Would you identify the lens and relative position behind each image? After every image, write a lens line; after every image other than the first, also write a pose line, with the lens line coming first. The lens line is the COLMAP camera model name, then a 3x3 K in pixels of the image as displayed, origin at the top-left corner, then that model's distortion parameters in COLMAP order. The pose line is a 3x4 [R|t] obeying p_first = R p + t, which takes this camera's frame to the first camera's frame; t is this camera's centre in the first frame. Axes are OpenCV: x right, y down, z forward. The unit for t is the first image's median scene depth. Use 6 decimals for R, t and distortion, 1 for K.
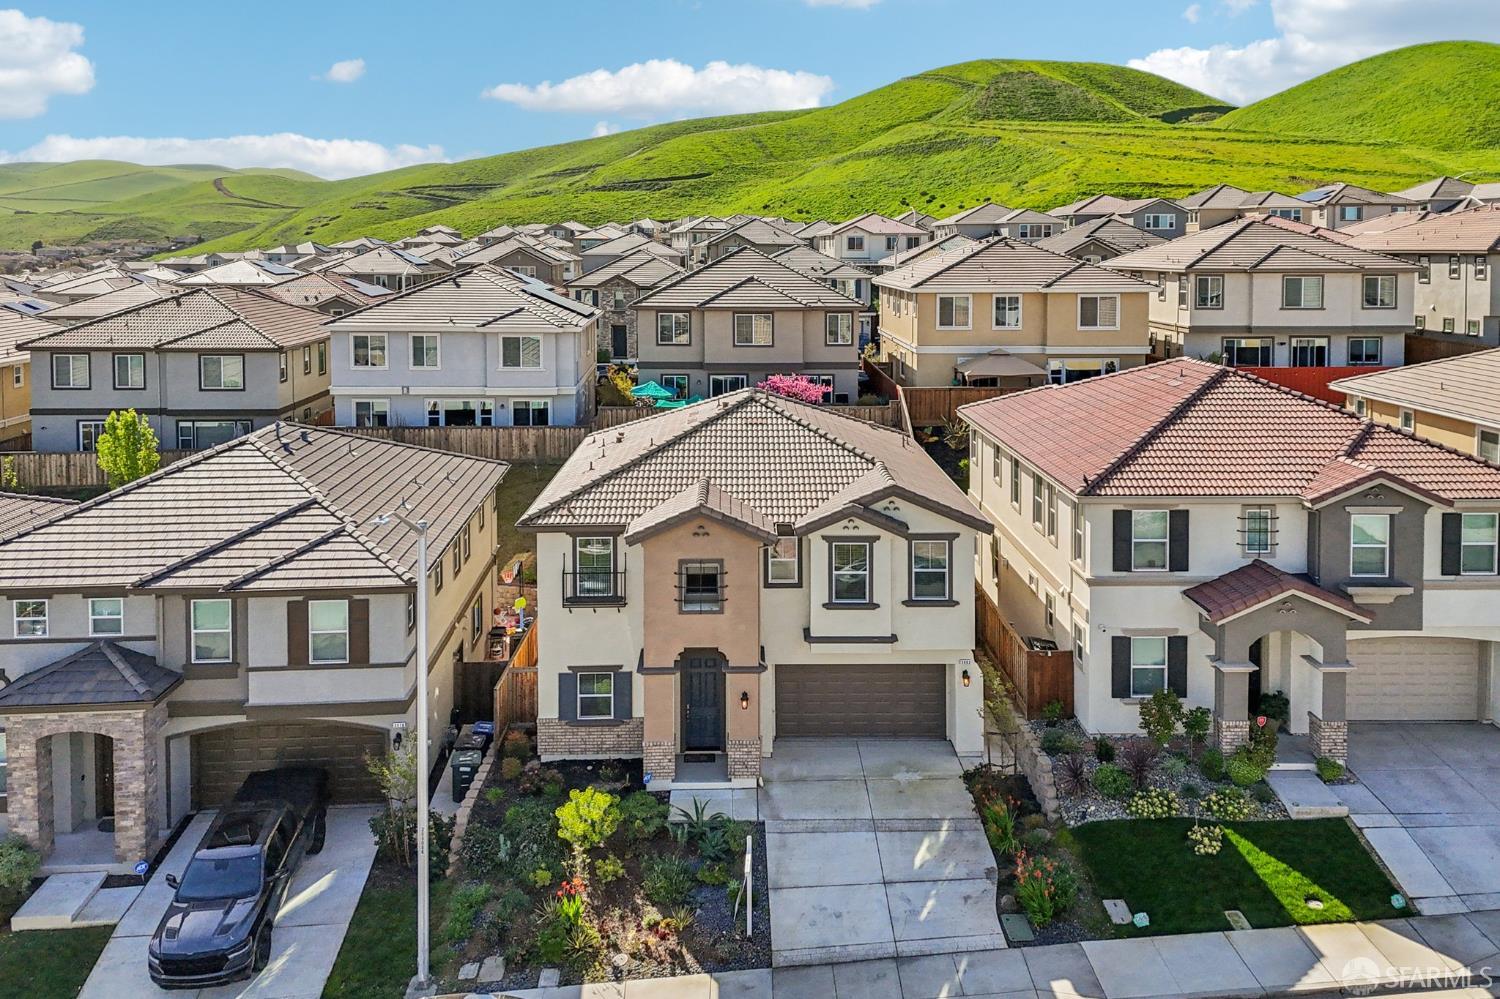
lens RADIAL K [[1189.7, 0, 757.4], [0, 1189.7, 329.9], [0, 0, 1]] dist [0.048431, -0.027985]
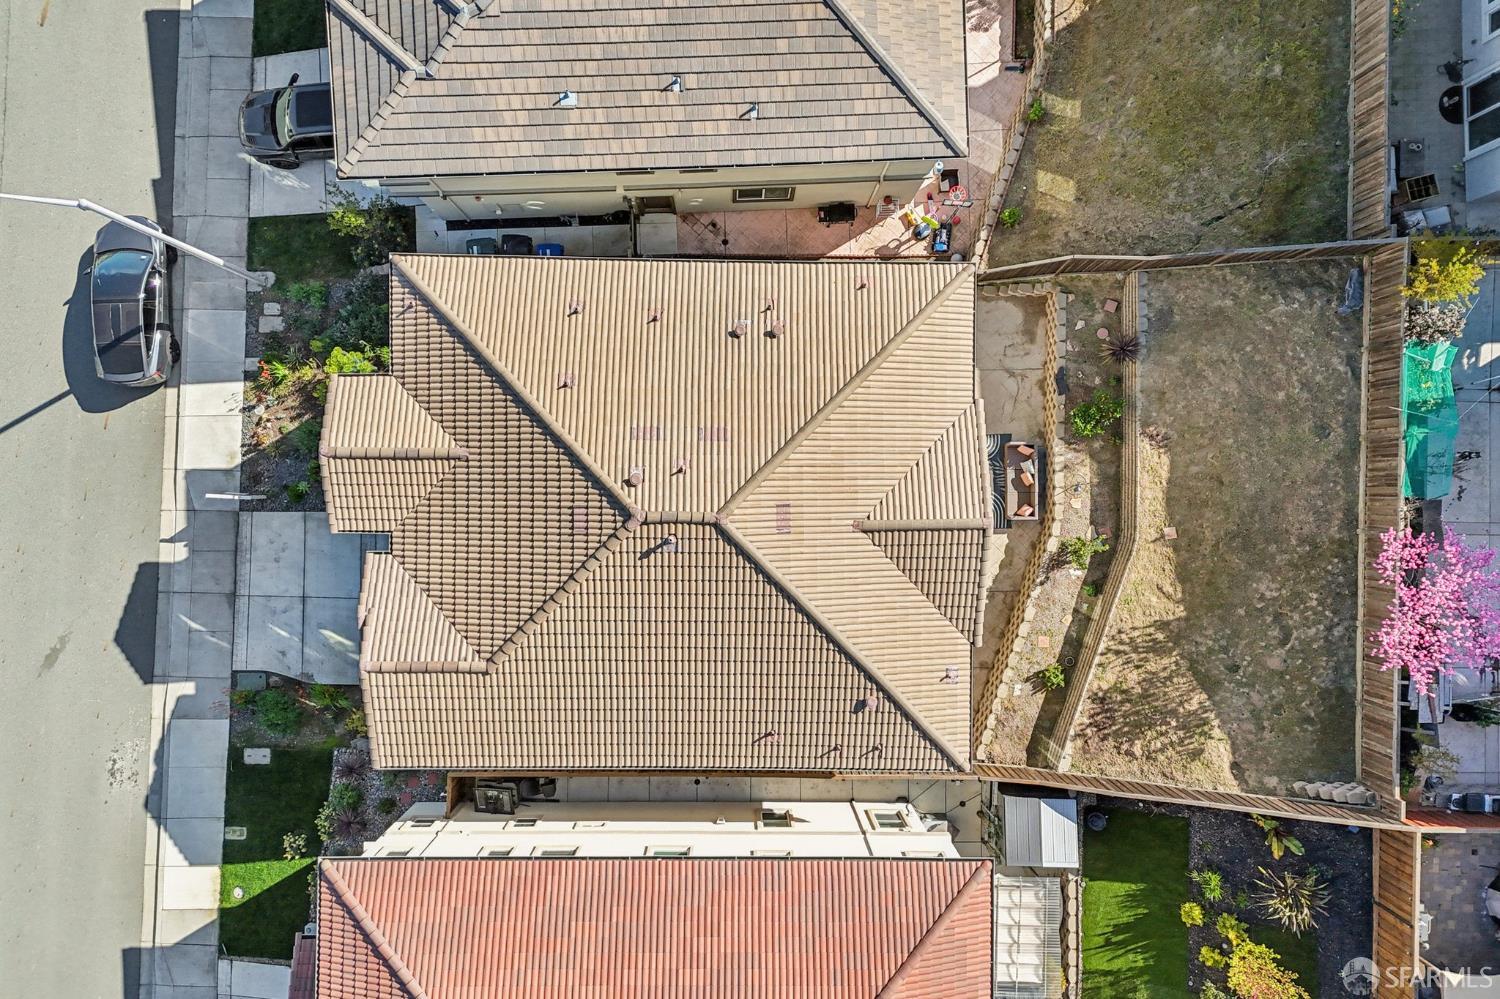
lens RADIAL K [[1120.3, 0, 725.7], [0, 1120.3, 506.5], [0, 0, 1]] dist [0.072284, -0.070023]
pose [[-0.038328, 0.999261, 0.002775, -0.016515], [-0.061353, -0.005125, 0.998103, -0.720543], [0.997380, 0.038085, 0.061504, 1.184647]]
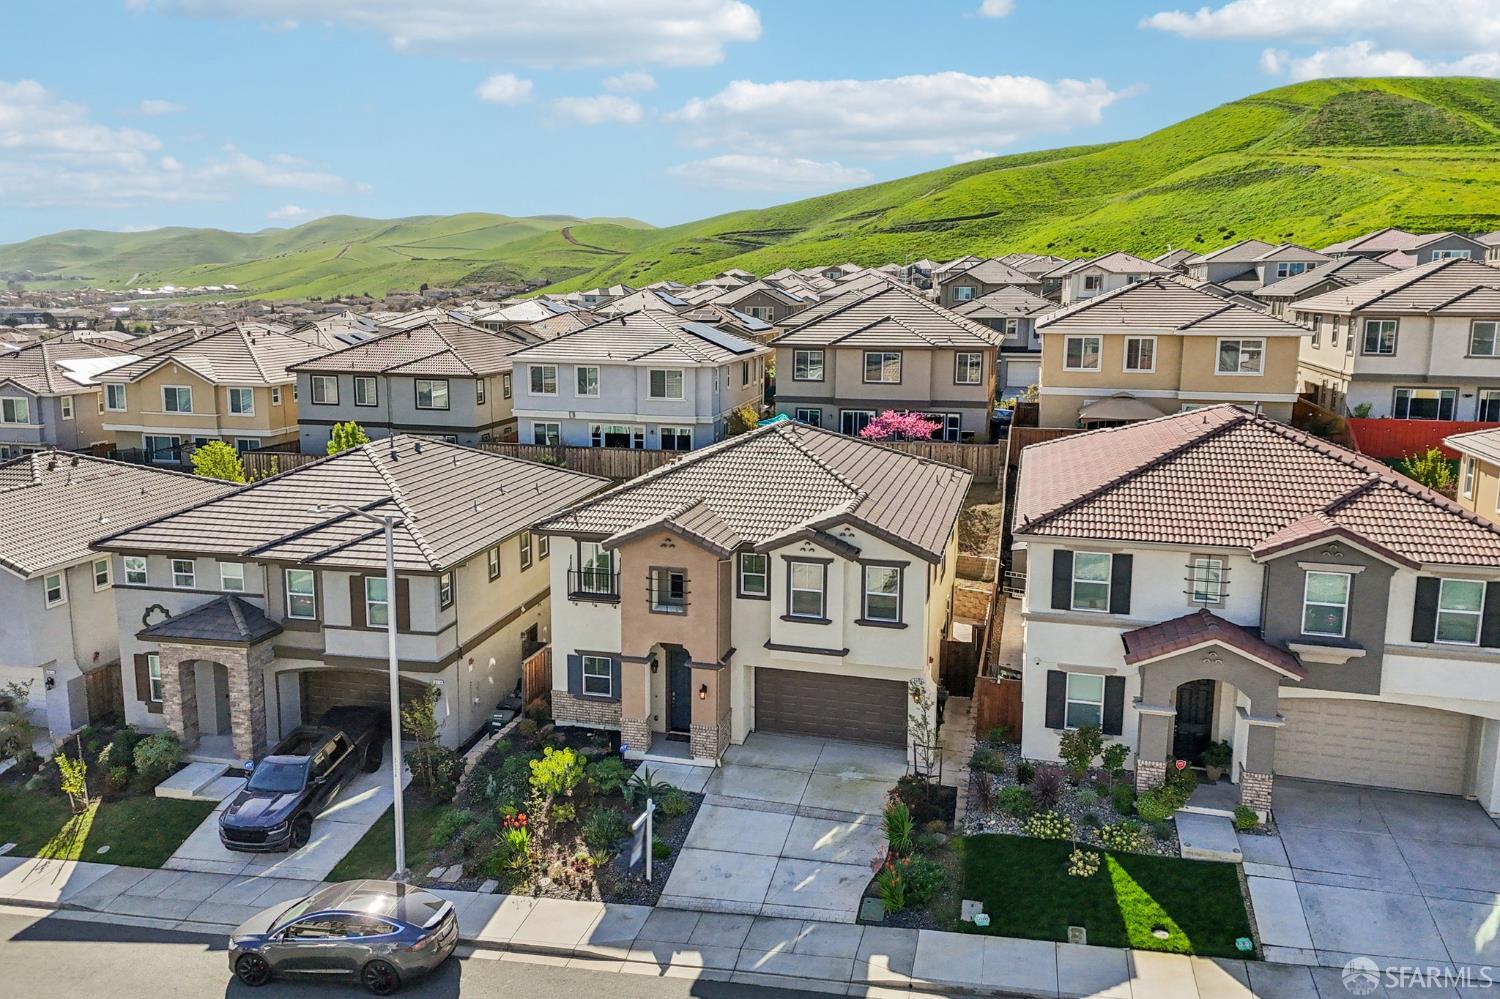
lens RADIAL K [[1120.3, 0, 715.7], [0, 1120.3, 492.0], [0, 0, 1]] dist [0.072284, -0.070023]
pose [[0.955899, 0.053344, -0.288810, 0.286143], [-0.021399, 0.993403, 0.112659, -0.001342], [0.292915, -0.101510, 0.950735, 0.001770]]
